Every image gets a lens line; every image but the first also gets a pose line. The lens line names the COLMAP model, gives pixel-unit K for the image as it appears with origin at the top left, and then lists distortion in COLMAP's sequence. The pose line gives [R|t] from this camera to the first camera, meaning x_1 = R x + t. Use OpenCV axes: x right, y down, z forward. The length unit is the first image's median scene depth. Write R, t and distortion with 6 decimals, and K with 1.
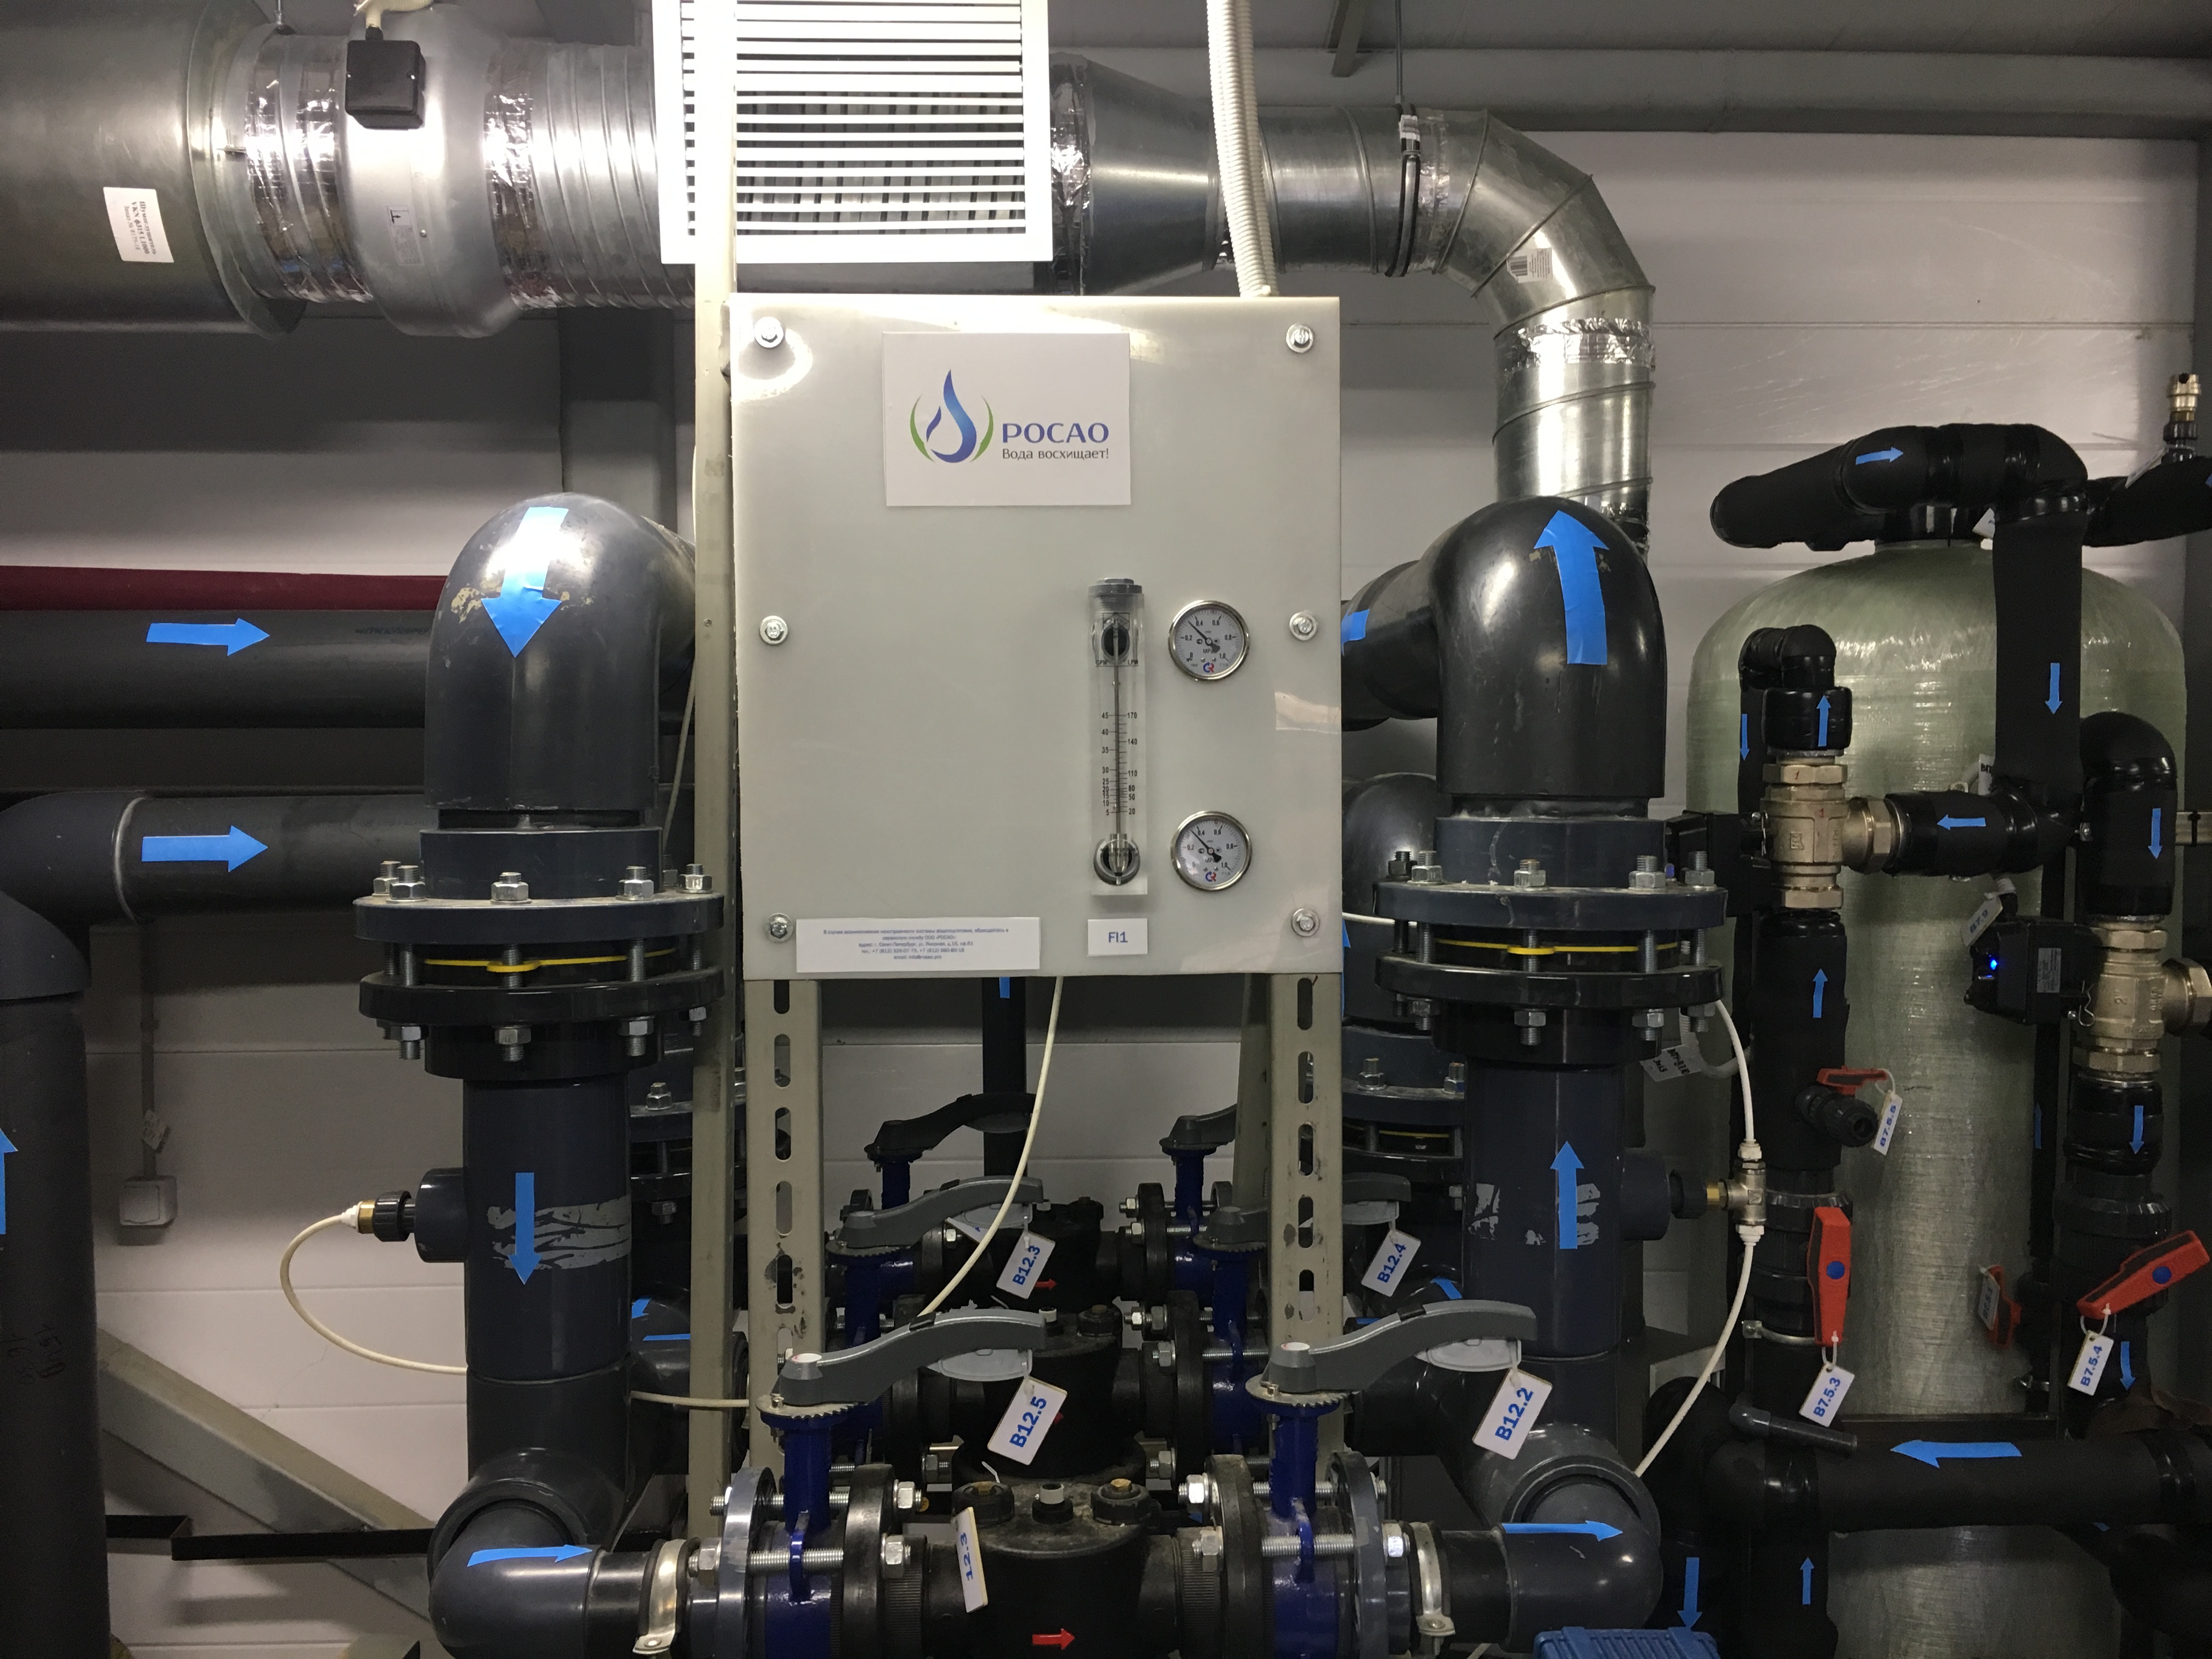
lens RADIAL K [[1872.5, 0, 1106.8], [0, 1872.5, 839.0], [0, 0, 1]] dist [0.063337, -0.080742]
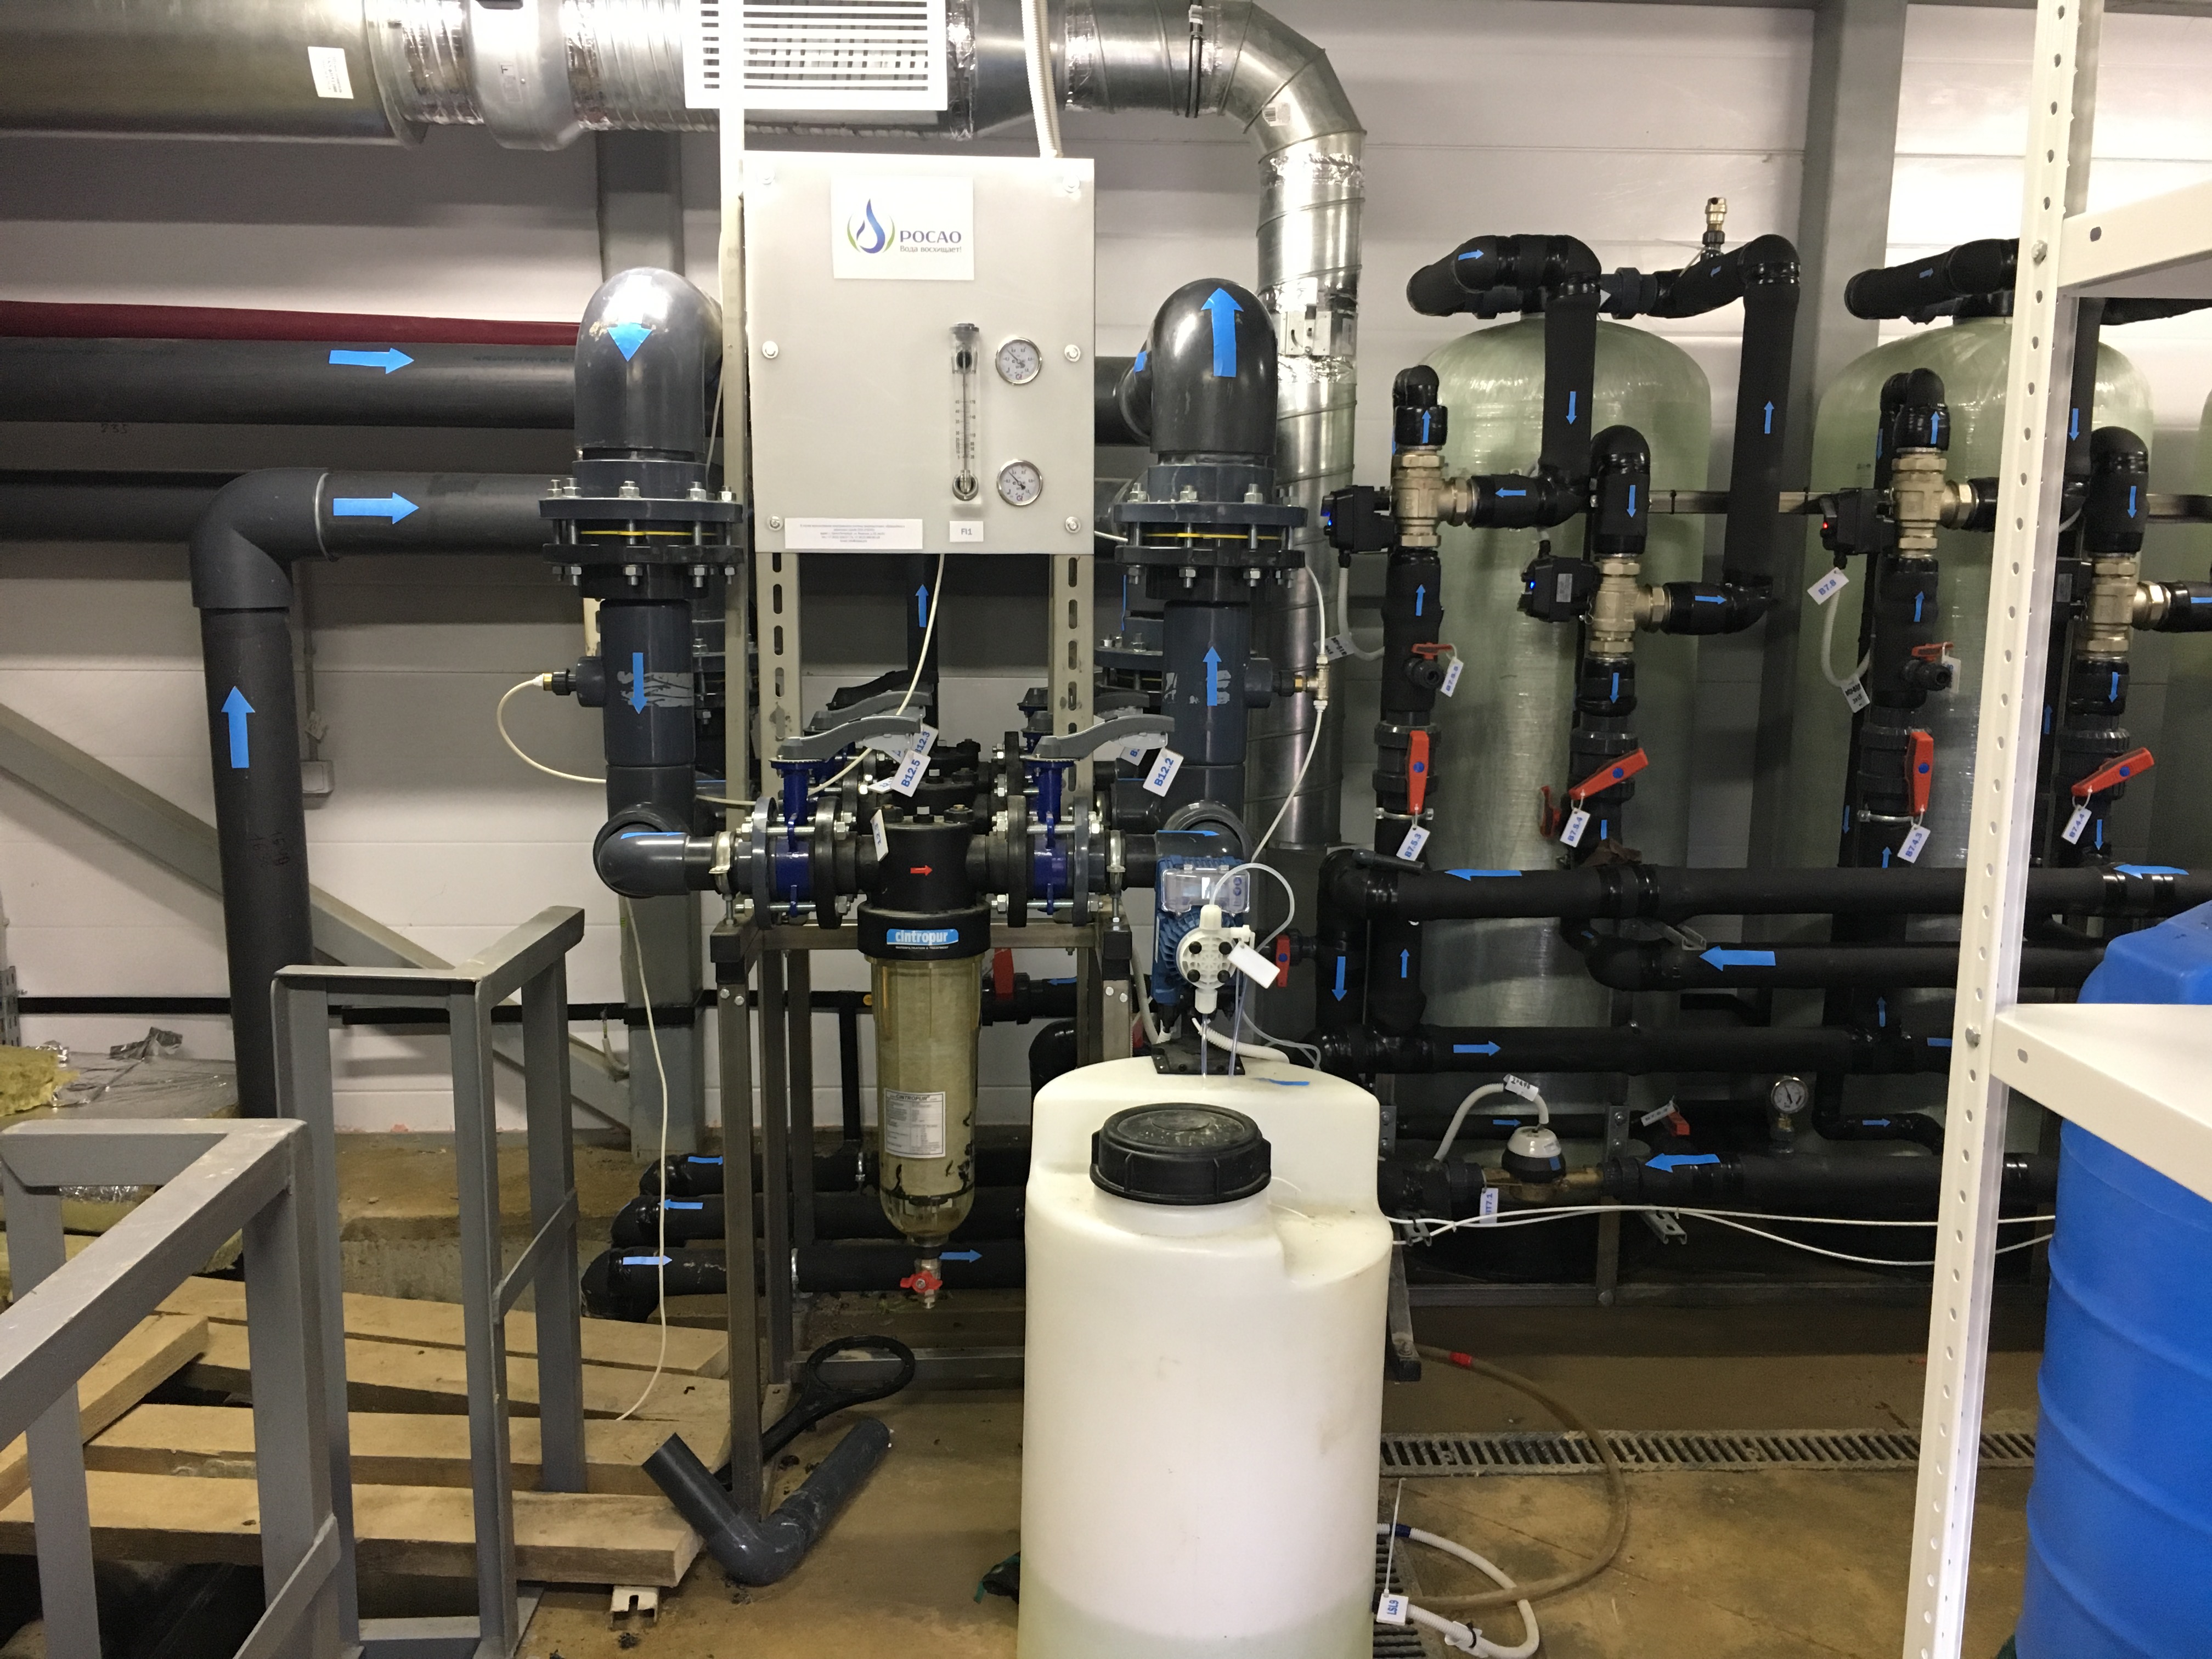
lens RADIAL K [[1872.5, 0, 1106.8], [0, 1872.5, 839.0], [0, 0, 1]] dist [0.063337, -0.080742]
pose [[0.999780, 0.010204, 0.018299, 0.082921], [-0.012264, 0.993145, 0.116240, 0.101337], [-0.016987, -0.116438, 0.993053, -0.608876]]
